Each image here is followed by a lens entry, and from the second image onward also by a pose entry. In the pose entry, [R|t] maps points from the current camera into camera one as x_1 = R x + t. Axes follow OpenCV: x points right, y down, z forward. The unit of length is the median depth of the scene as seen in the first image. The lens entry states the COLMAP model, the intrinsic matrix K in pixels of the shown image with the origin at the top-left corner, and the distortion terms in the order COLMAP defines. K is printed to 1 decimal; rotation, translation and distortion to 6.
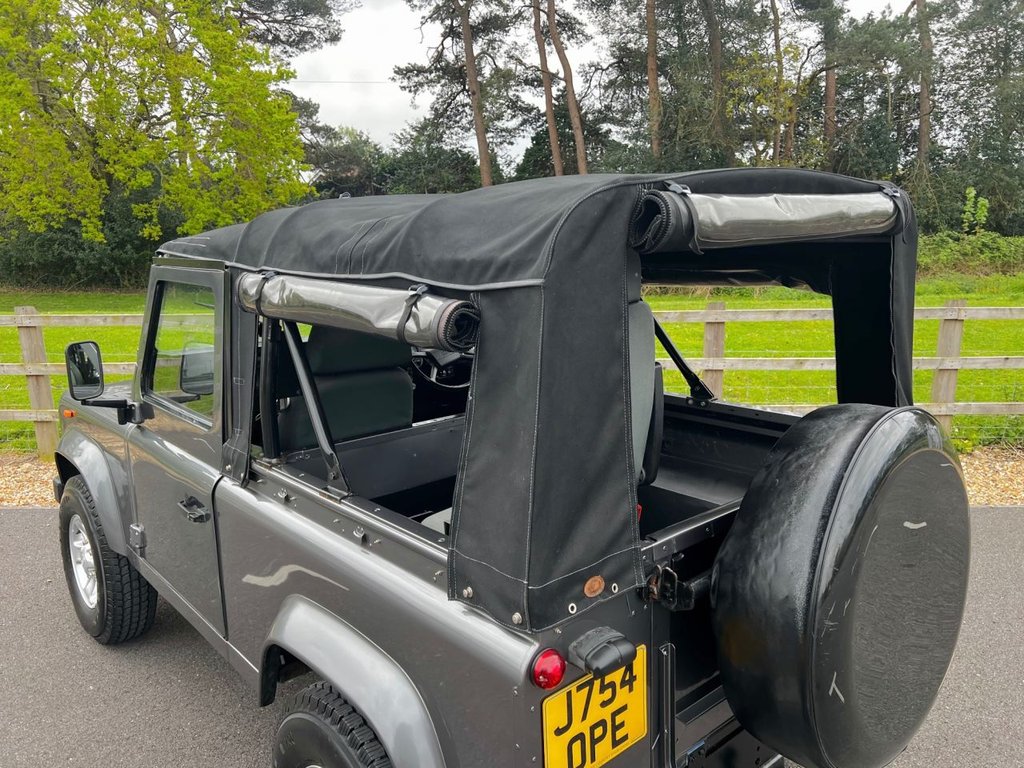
lens RADIAL K [[791.4, 0, 512.8], [0, 791.4, 387.9], [0, 0, 1]] dist [0.045536, -0.054332]
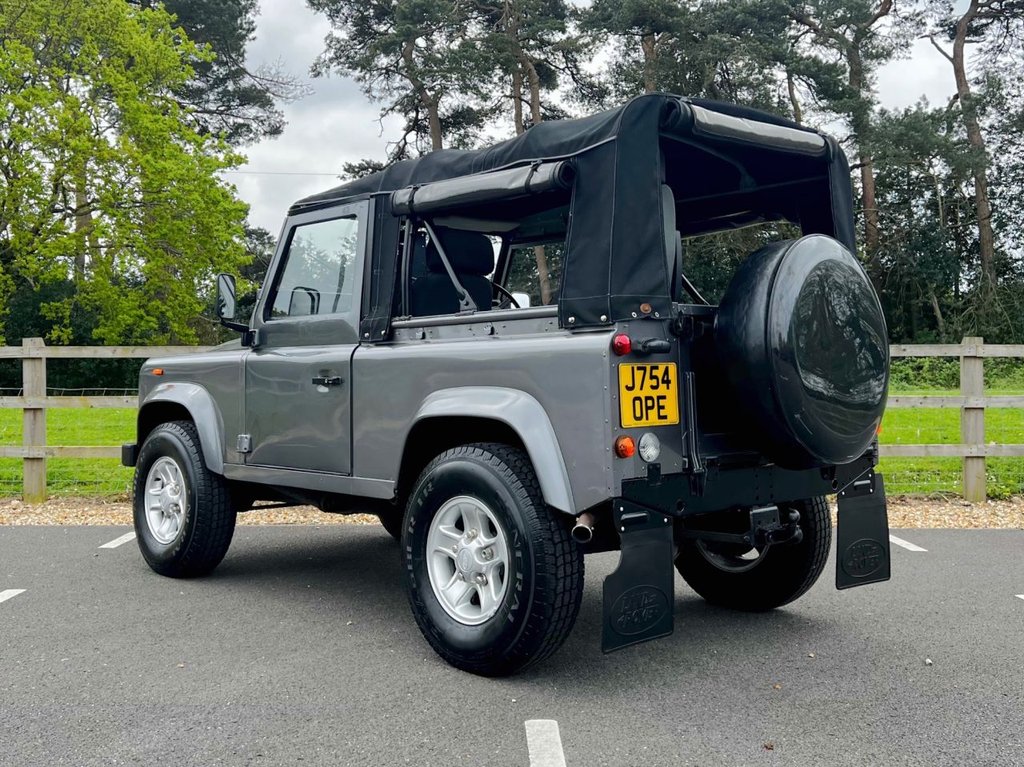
lens RADIAL K [[1075.9, 0, 487.2], [0, 1075.9, 317.1], [0, 0, 1]] dist [0.099531, -0.209208]
pose [[0.999914, 0.007450, 0.010831, -0.065092], [-0.004483, 0.967763, -0.251822, 0.206641], [-0.012358, 0.251752, 0.967713, -0.309682]]
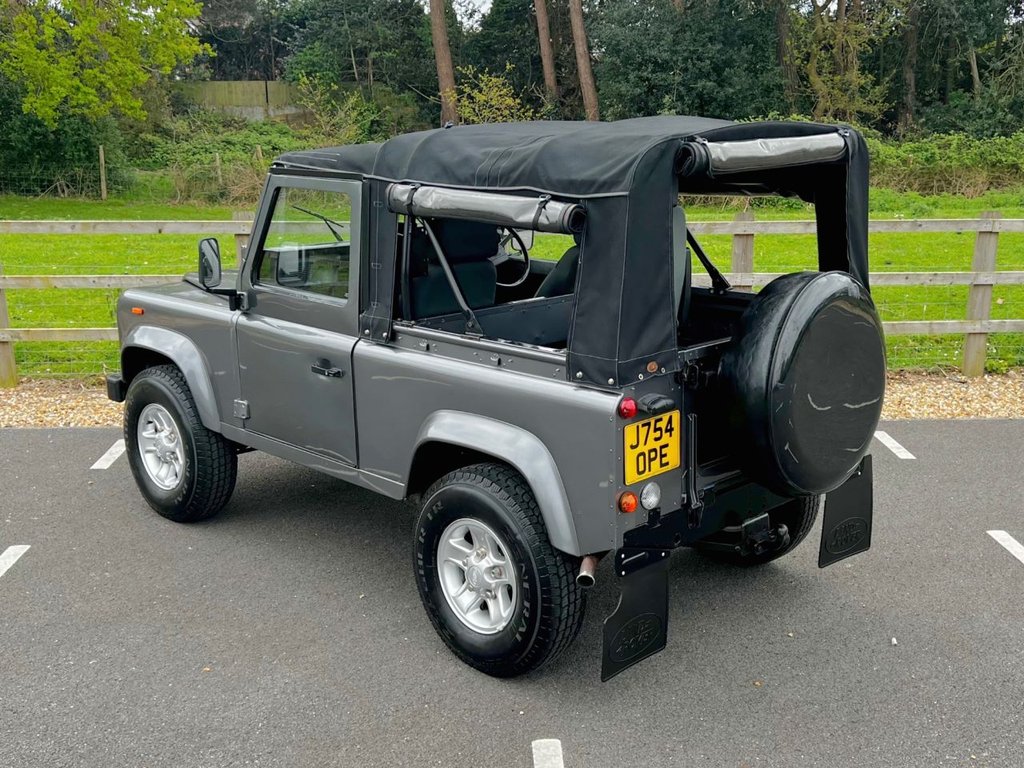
lens RADIAL K [[1175.2, 0, 566.1], [0, 1175.2, 419.8], [0, 0, 1]] dist [0.121492, -0.285379]
pose [[0.996316, -0.007708, 0.085416, -0.075063], [0.002351, 0.998034, 0.062637, 0.047959], [-0.085731, -0.062205, 0.994375, -0.383773]]
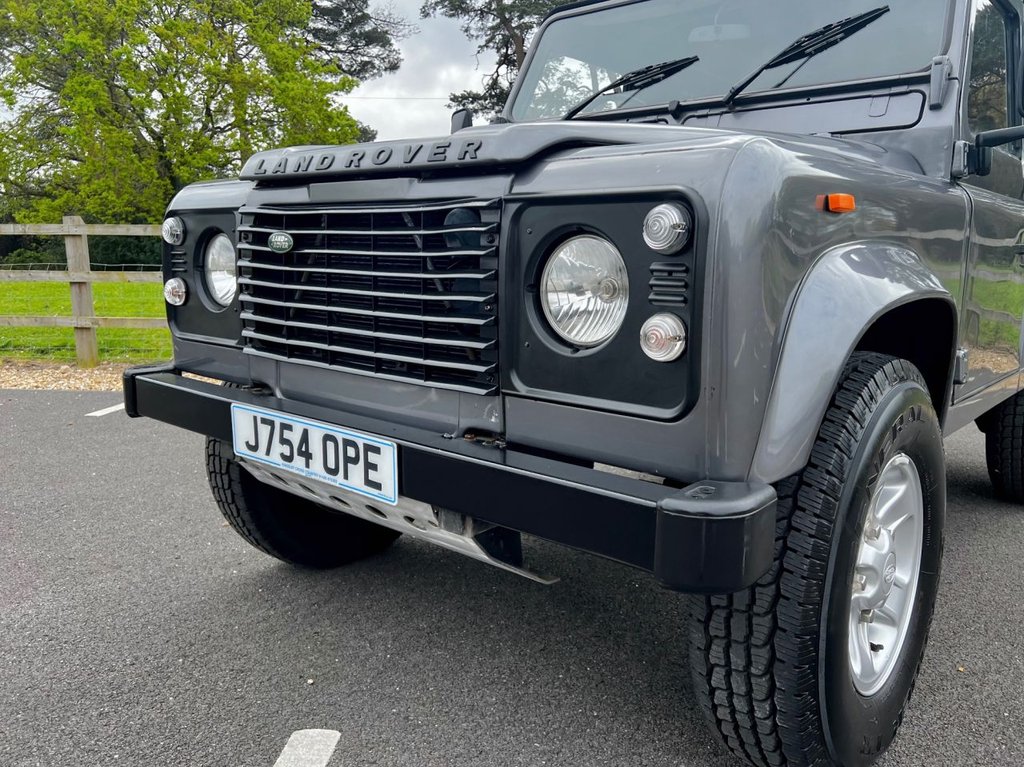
lens RADIAL K [[796.7, 0, 518.9], [0, 796.7, 375.4], [0, 0, 1]] dist [0.064512, -0.102574]
pose [[0.998069, 0.022050, -0.058070, 0.044983], [-0.026053, 0.997269, -0.069102, 0.164675], [0.056388, 0.070482, 0.995918, -0.013446]]
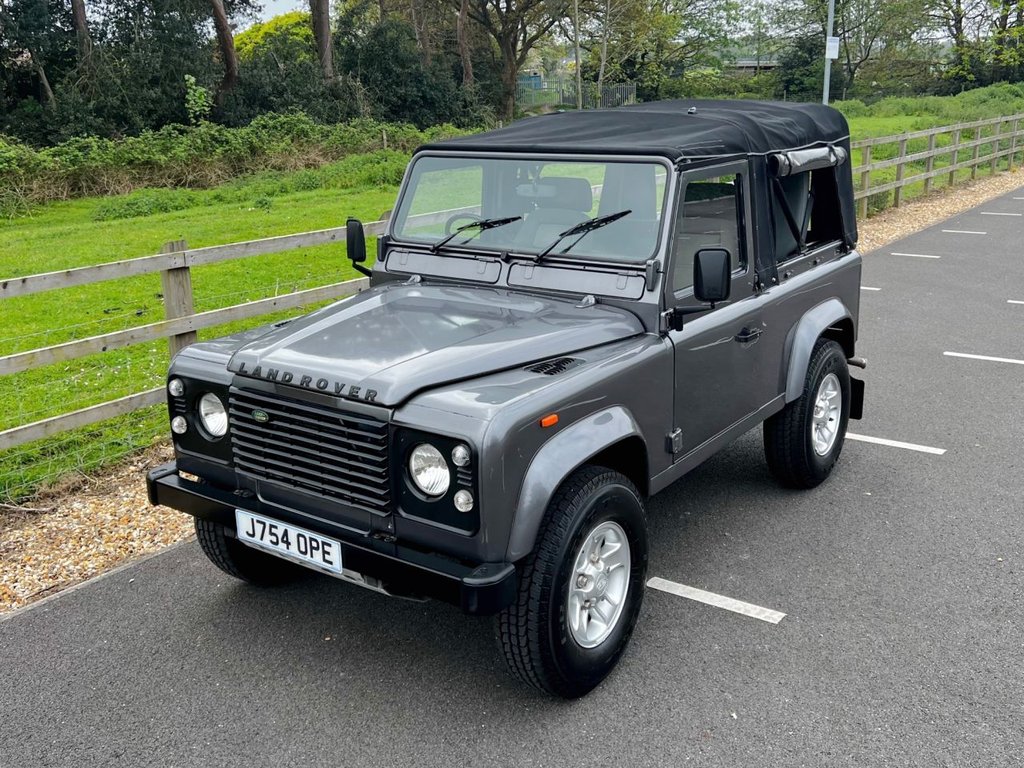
lens RADIAL K [[1035.2, 0, 510.7], [0, 1035.2, 321.1], [0, 0, 1]] dist [0.097572, -0.211941]
pose [[0.999432, -0.026345, 0.021006, 0.081965], [0.026239, 0.999642, 0.005297, 0.049409], [-0.021138, -0.004743, 0.999765, -0.356334]]
